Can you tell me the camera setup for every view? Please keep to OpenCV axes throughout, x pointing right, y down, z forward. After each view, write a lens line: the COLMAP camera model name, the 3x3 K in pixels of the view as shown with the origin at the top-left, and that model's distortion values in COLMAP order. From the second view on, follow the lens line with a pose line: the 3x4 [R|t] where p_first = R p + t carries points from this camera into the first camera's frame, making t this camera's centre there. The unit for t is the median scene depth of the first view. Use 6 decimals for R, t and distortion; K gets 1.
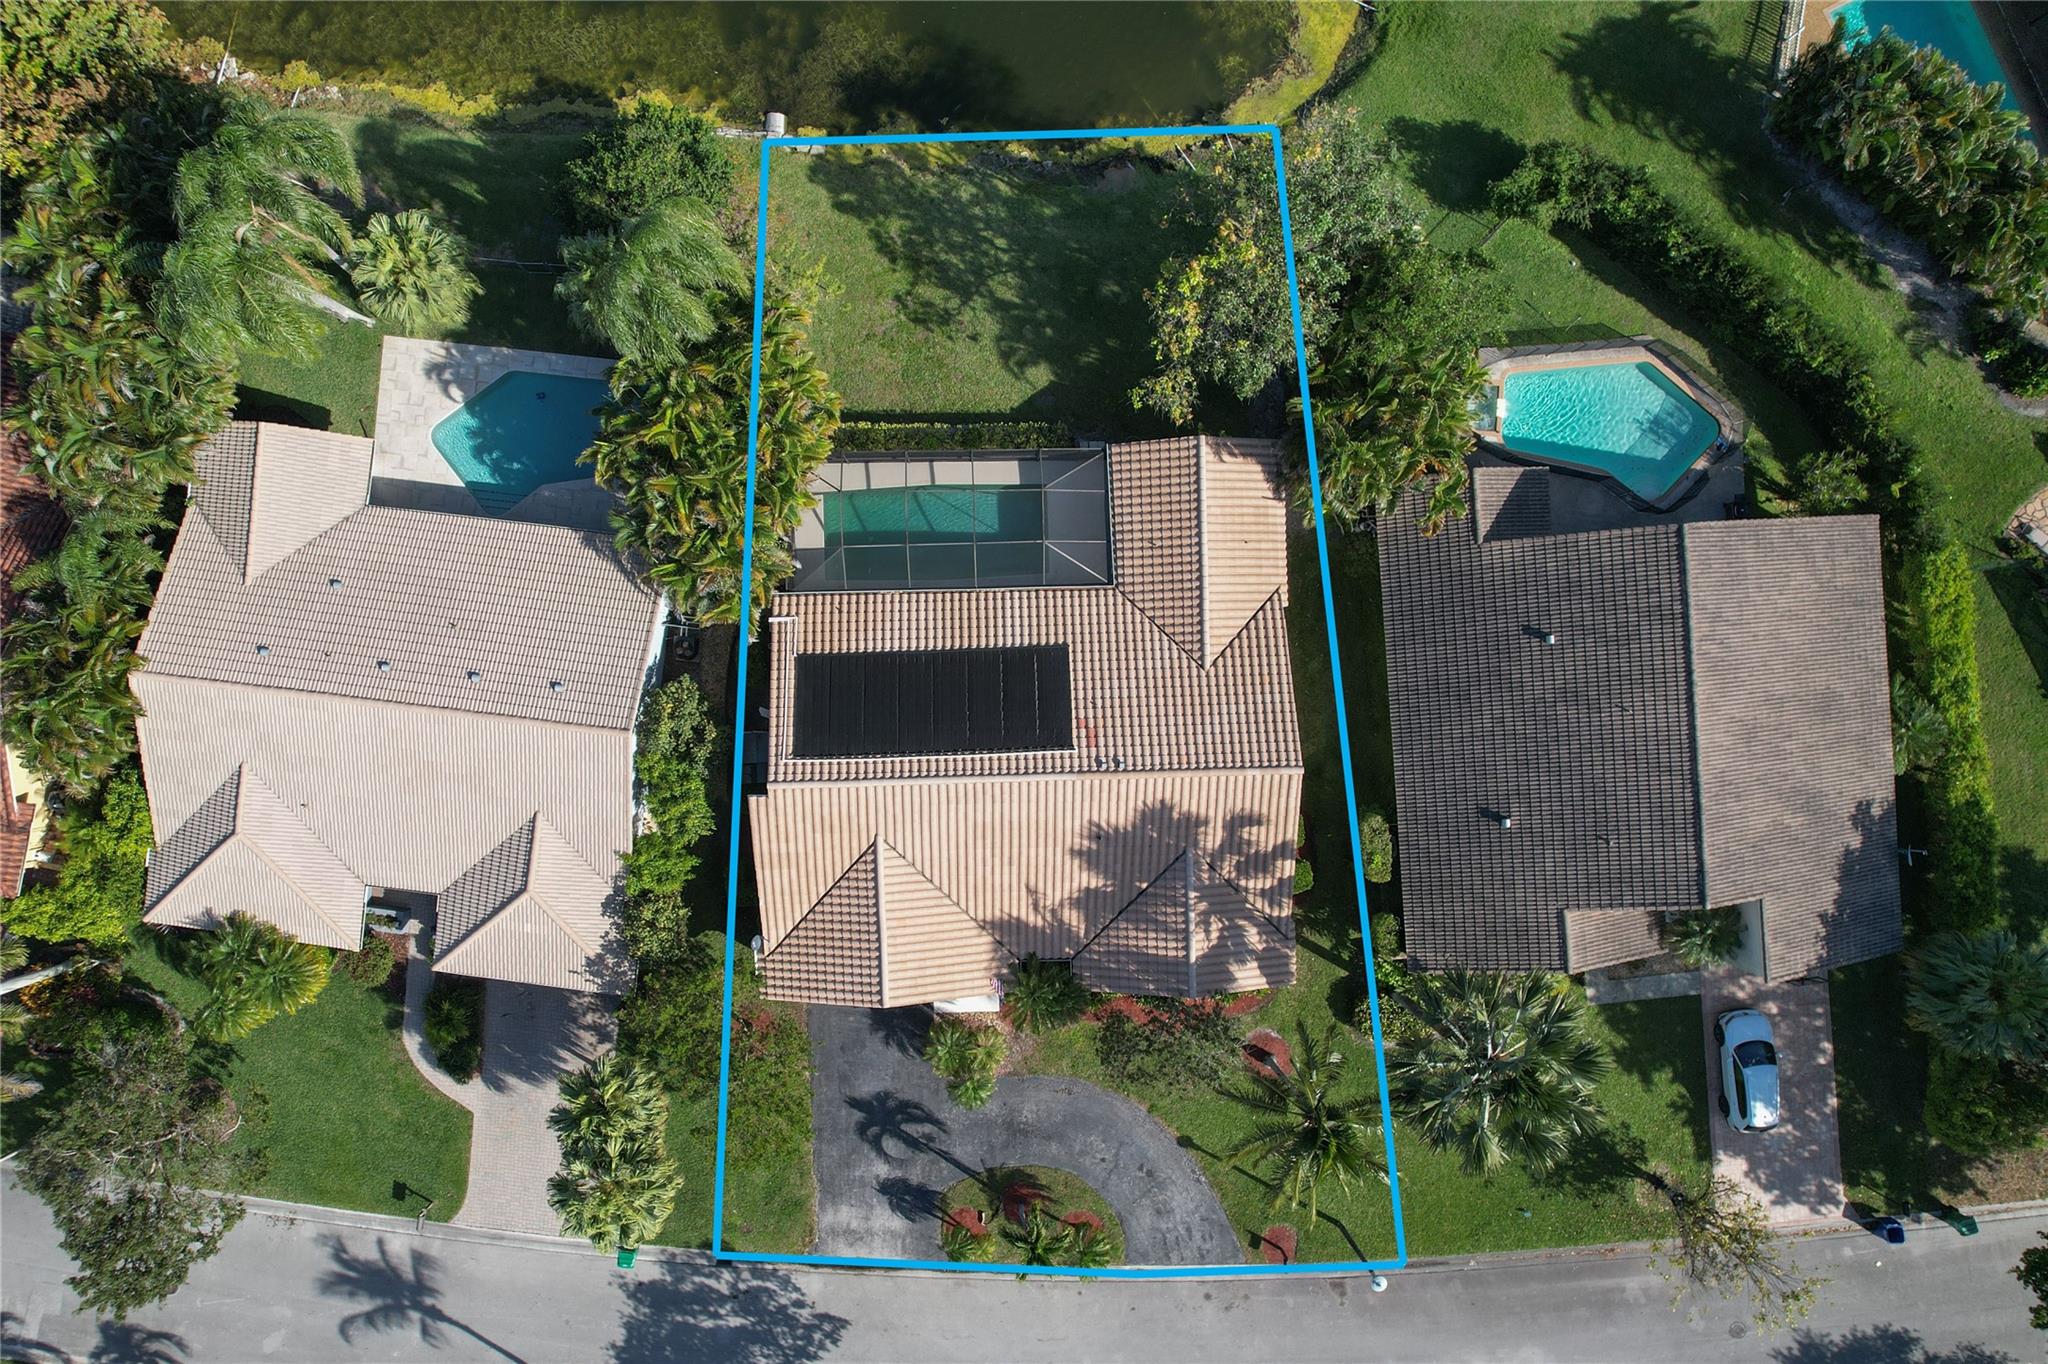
lens RADIAL K [[1318.7, 0, 954.1], [0, 1318.7, 696.7], [0, 0, 1]] dist [-0.032939, 0.014247]
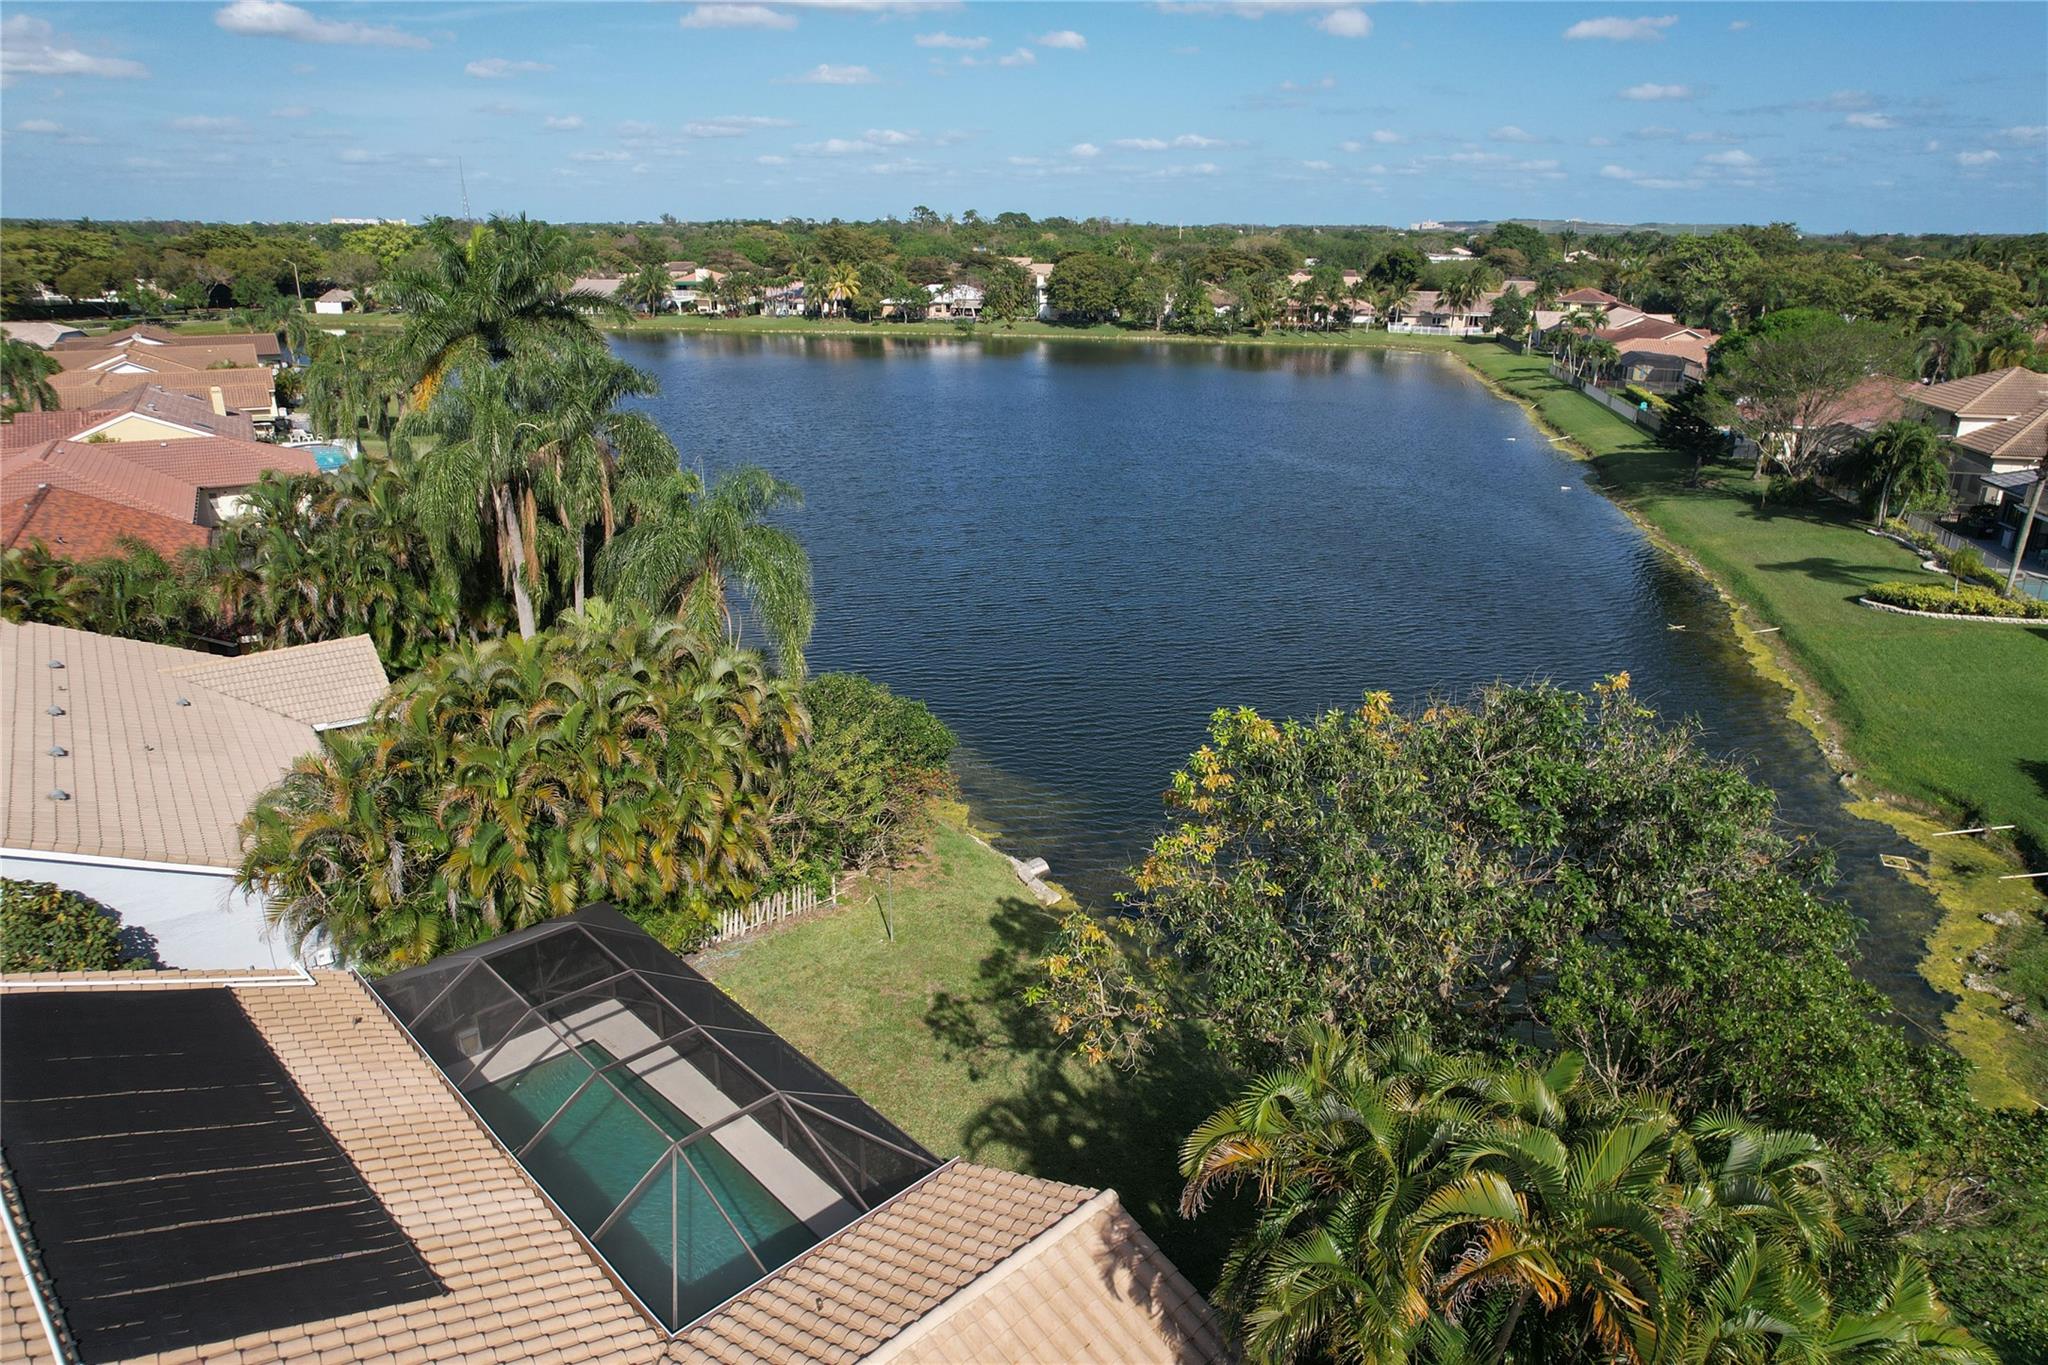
lens RADIAL K [[1318.7, 0, 1054.9], [0, 1318.7, 691.9], [0, 0, 1]] dist [-0.032939, 0.014247]
pose [[0.702589, 0.262818, -0.661283, 0.378224], [-0.711017, 0.221788, -0.667282, 0.028057], [-0.028709, 0.939008, 0.342694, 0.720692]]
